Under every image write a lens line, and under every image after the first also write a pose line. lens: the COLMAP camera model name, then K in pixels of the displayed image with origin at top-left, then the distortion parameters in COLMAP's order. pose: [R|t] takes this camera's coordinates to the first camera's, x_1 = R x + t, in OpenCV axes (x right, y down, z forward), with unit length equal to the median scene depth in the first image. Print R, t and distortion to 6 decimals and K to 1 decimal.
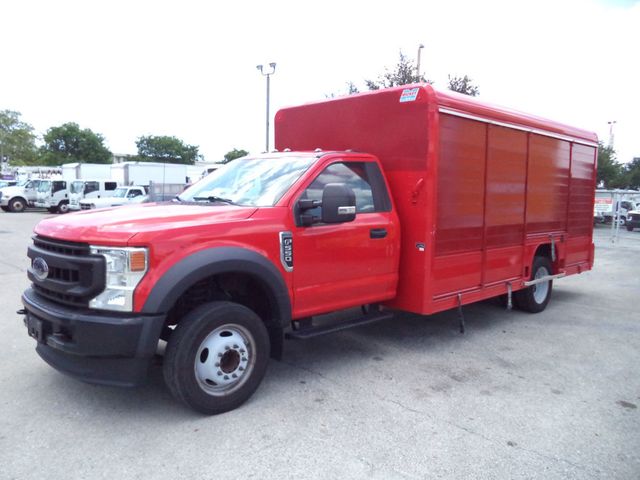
lens RADIAL K [[527.4, 0, 322.2], [0, 527.4, 236.8], [0, 0, 1]] dist [-0.027751, -0.002203]
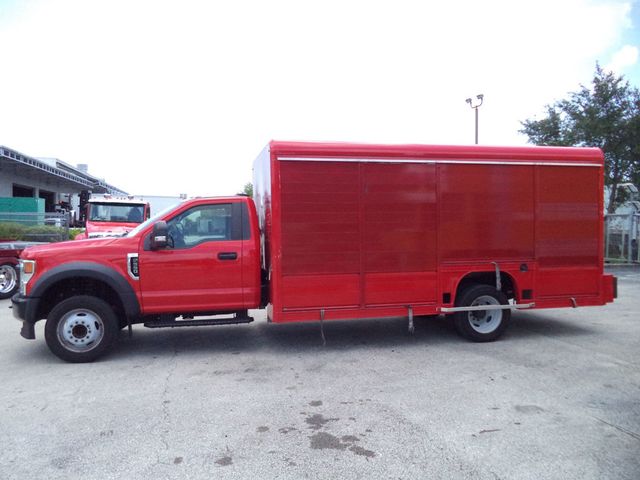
lens RADIAL K [[527.4, 0, 321.0], [0, 527.4, 240.0], [0, 0, 1]] dist [-0.027751, -0.002203]
pose [[0.851387, -0.008267, -0.524472, 1.134065], [-0.019967, 0.998640, -0.048155, 0.012785], [0.524157, 0.051471, 0.850065, -0.010360]]
